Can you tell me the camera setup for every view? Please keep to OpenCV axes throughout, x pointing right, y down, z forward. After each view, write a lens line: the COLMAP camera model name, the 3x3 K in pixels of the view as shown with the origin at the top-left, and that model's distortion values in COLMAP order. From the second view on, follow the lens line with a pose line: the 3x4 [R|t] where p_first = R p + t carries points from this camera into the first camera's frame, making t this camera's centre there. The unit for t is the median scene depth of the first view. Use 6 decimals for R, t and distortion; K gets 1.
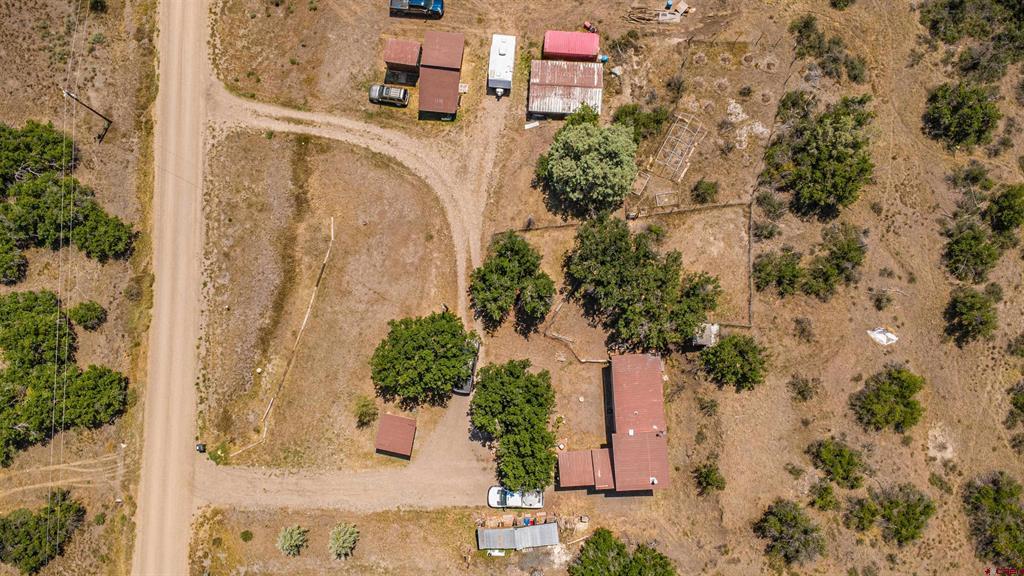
lens RADIAL K [[728.6, 0, 511.6], [0, 728.6, 287.8], [0, 0, 1]] dist [0.029677, -0.042148]
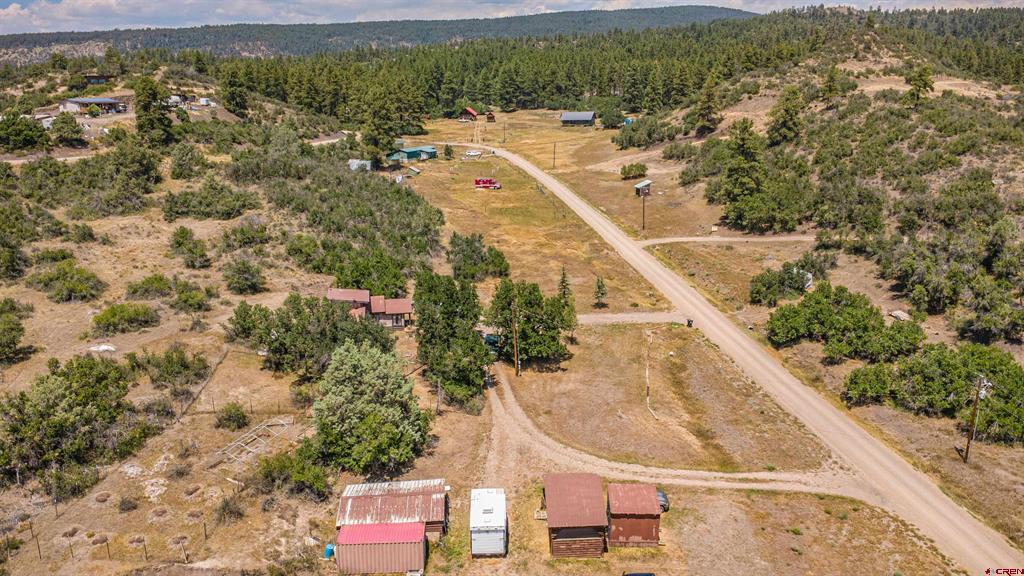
lens RADIAL K [[728.6, 0, 514.3], [0, 728.6, 285.8], [0, 0, 1]] dist [0.029677, -0.042148]
pose [[-0.991386, 0.039769, -0.124790, 0.037885], [-0.129650, -0.162883, 0.978090, -0.921100], [0.018572, 0.985844, 0.166636, 0.668131]]
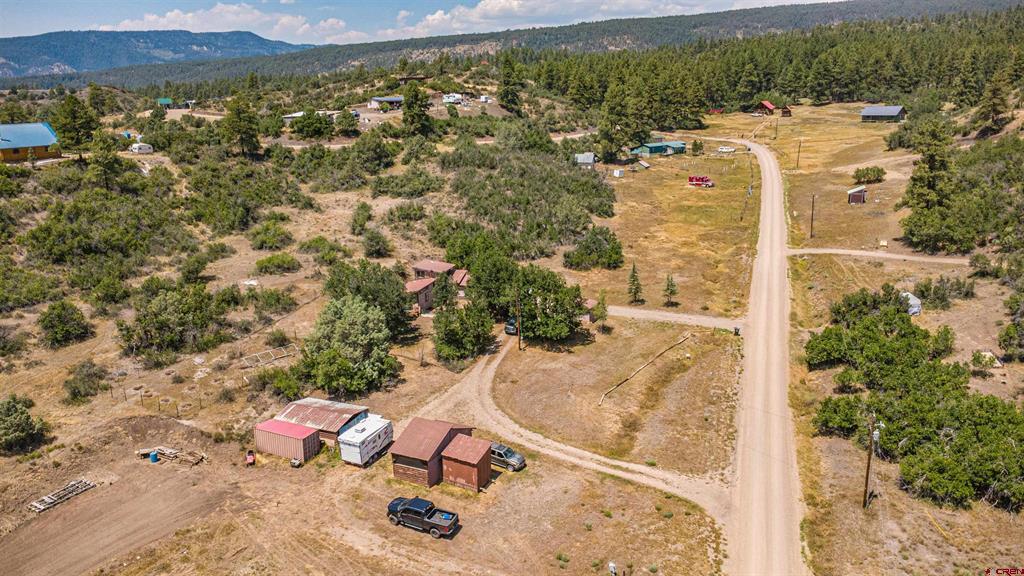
lens RADIAL K [[728.6, 0, 511.7], [0, 728.6, 289.8], [0, 0, 1]] dist [0.029677, -0.042148]
pose [[-0.936578, -0.078972, 0.341446, -0.450065], [0.350096, -0.166435, 0.921809, -1.003192], [-0.015969, 0.982885, 0.183527, 0.655677]]
